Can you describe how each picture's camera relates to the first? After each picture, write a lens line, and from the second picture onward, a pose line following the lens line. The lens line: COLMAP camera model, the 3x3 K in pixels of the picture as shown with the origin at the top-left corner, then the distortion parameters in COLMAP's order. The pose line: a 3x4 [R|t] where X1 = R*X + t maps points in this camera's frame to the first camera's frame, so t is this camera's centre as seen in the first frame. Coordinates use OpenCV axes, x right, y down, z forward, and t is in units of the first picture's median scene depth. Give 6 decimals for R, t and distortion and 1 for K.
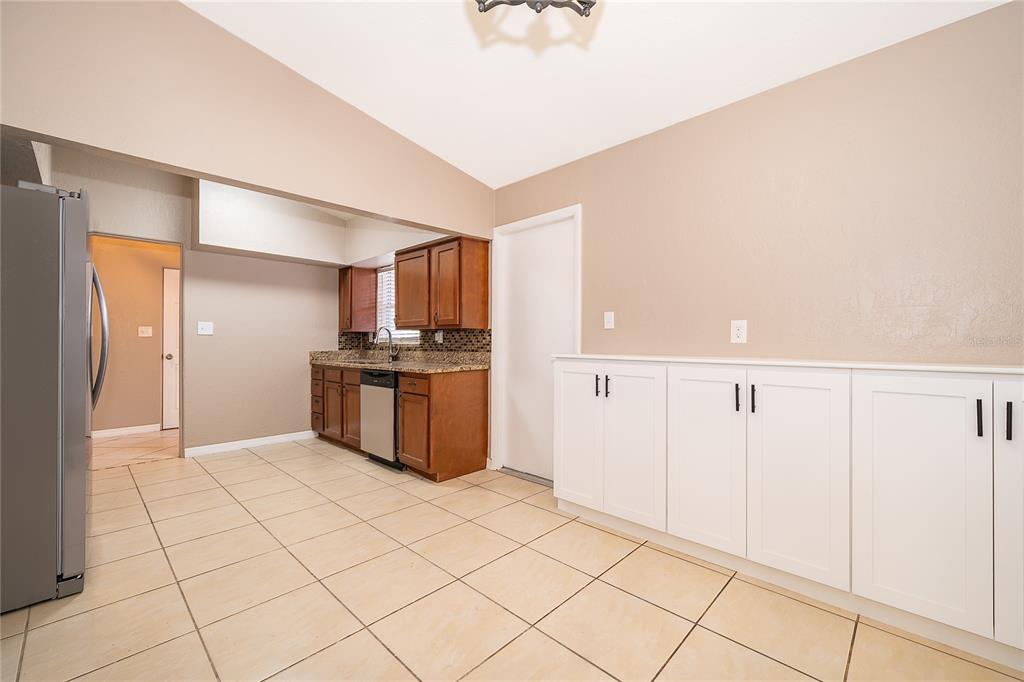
lens RADIAL K [[412.3, 0, 513.6], [0, 412.3, 345.1], [0, 0, 1]] dist [-0.001166, 0.000030]
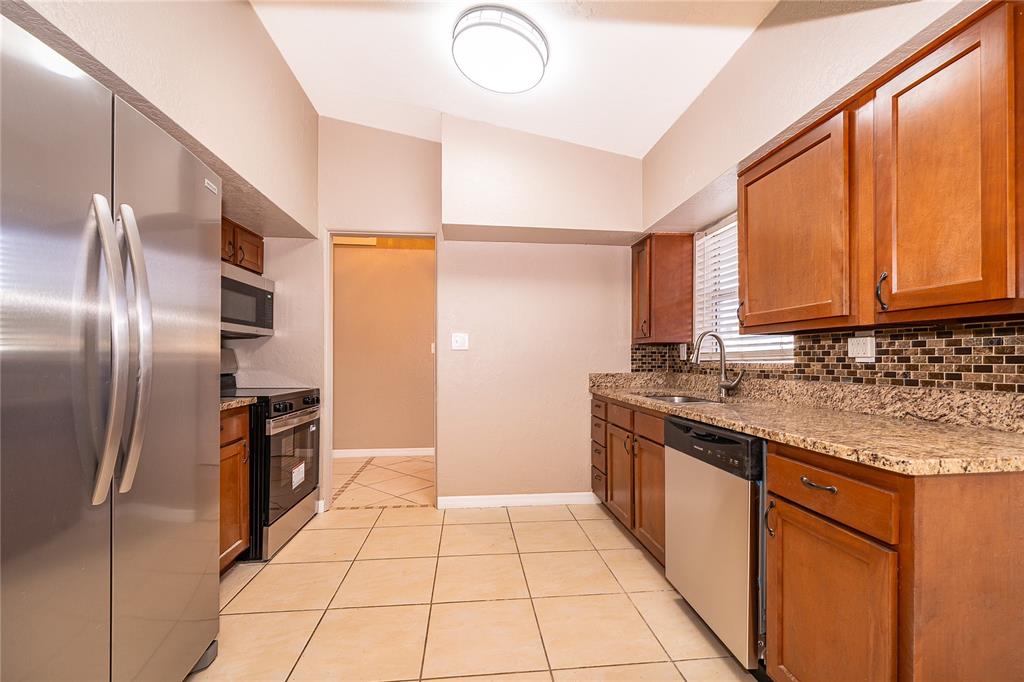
lens RADIAL K [[419.7, 0, 512.1], [0, 419.7, 354.7], [0, 0, 1]] dist [-0.000535, -0.000089]
pose [[0.759858, -0.005286, -0.650067, -0.167280], [-0.006274, 0.999861, -0.015463, -0.004445], [0.650059, 0.015828, 0.759719, 0.453892]]
